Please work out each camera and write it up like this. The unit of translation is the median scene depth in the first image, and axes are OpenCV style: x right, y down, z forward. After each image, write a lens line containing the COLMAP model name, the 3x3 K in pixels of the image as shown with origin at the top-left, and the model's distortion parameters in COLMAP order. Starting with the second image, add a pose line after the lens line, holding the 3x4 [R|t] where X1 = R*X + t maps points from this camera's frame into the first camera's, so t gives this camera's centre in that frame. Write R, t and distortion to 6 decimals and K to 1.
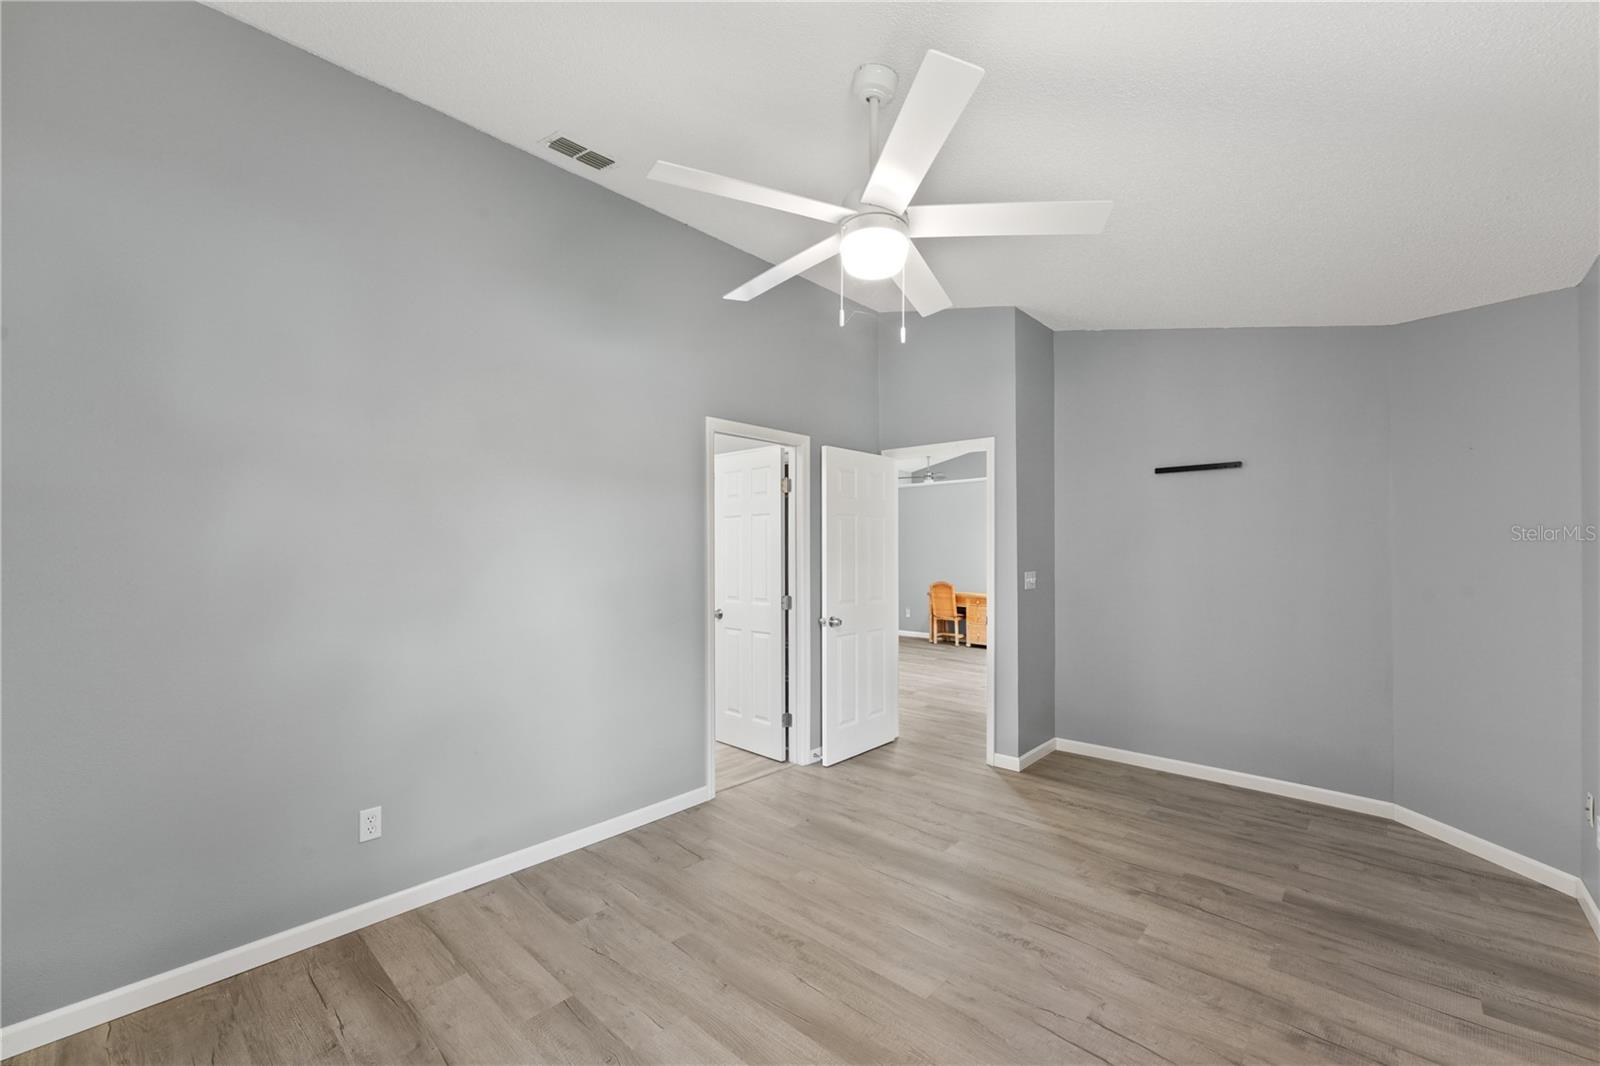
lens RADIAL K [[648.5, 0, 799.9], [0, 648.5, 540.0], [0, 0, 1]] dist [0.001475, 0.000335]
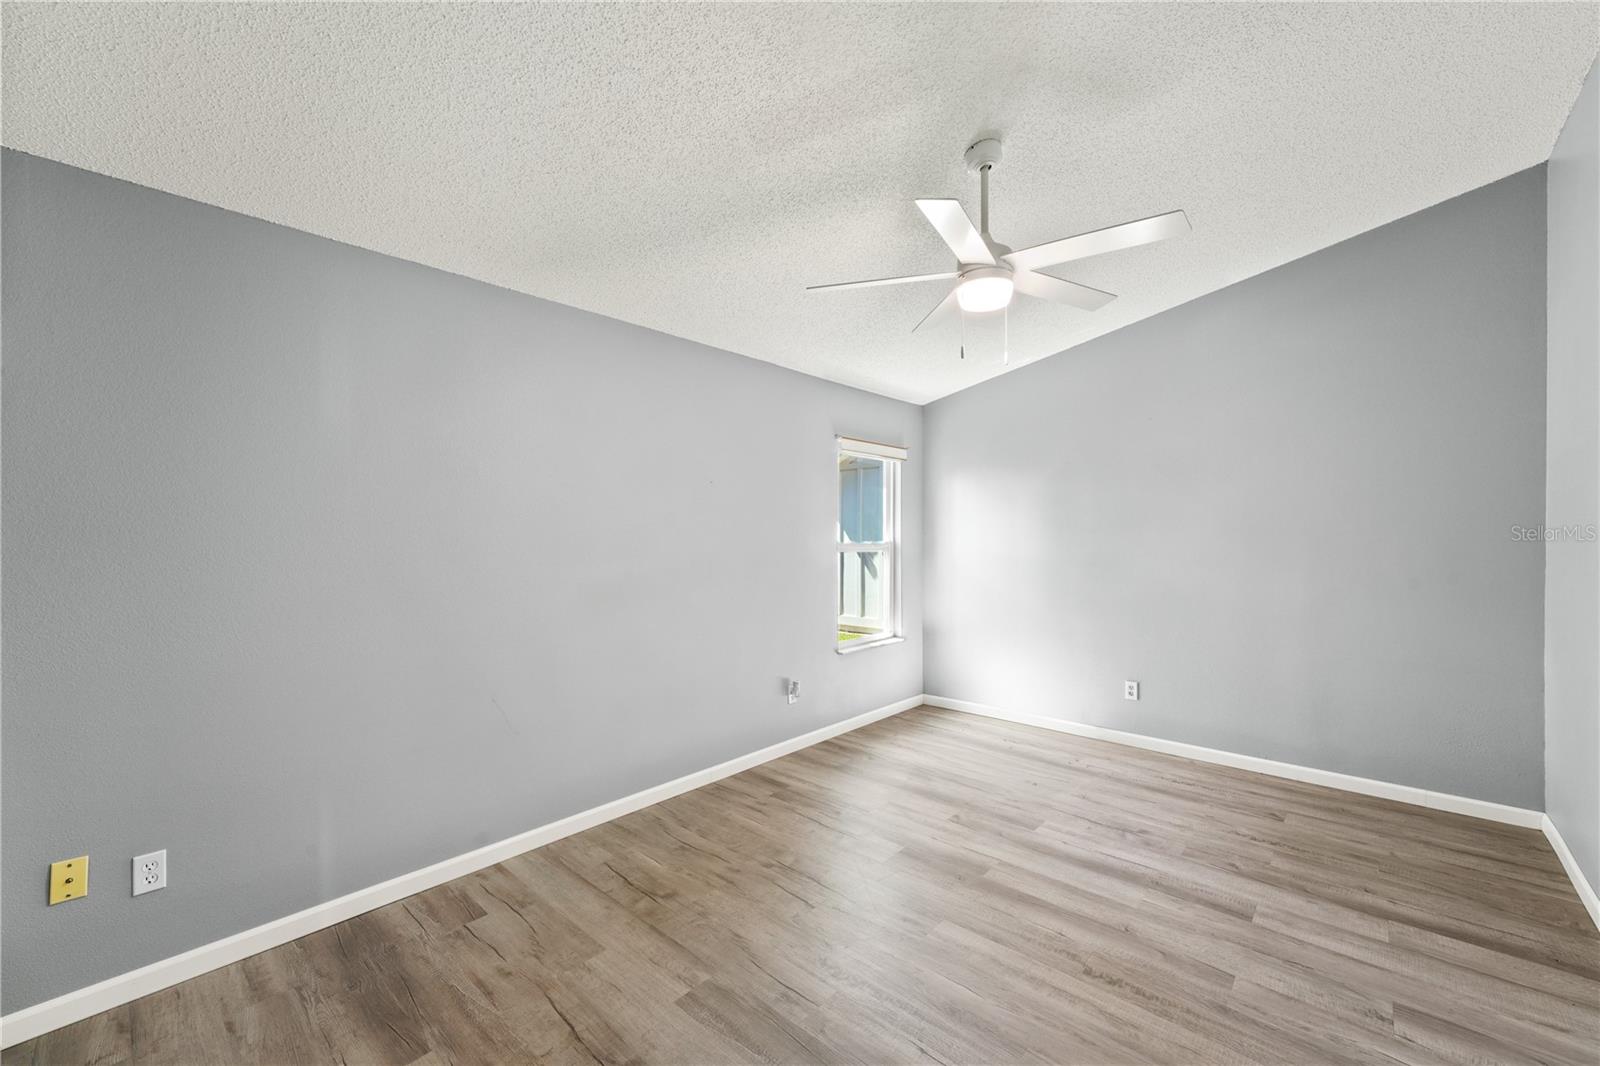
lens RADIAL K [[648.5, 0, 800.0], [0, 648.5, 534.2], [0, 0, 1]] dist [0.001475, 0.000335]
pose [[-0.999891, 0.000218, -0.014757, 0.423895], [0.000429, 0.999897, -0.014321, 0.029636], [0.014752, -0.014326, -0.999789, 1.958894]]
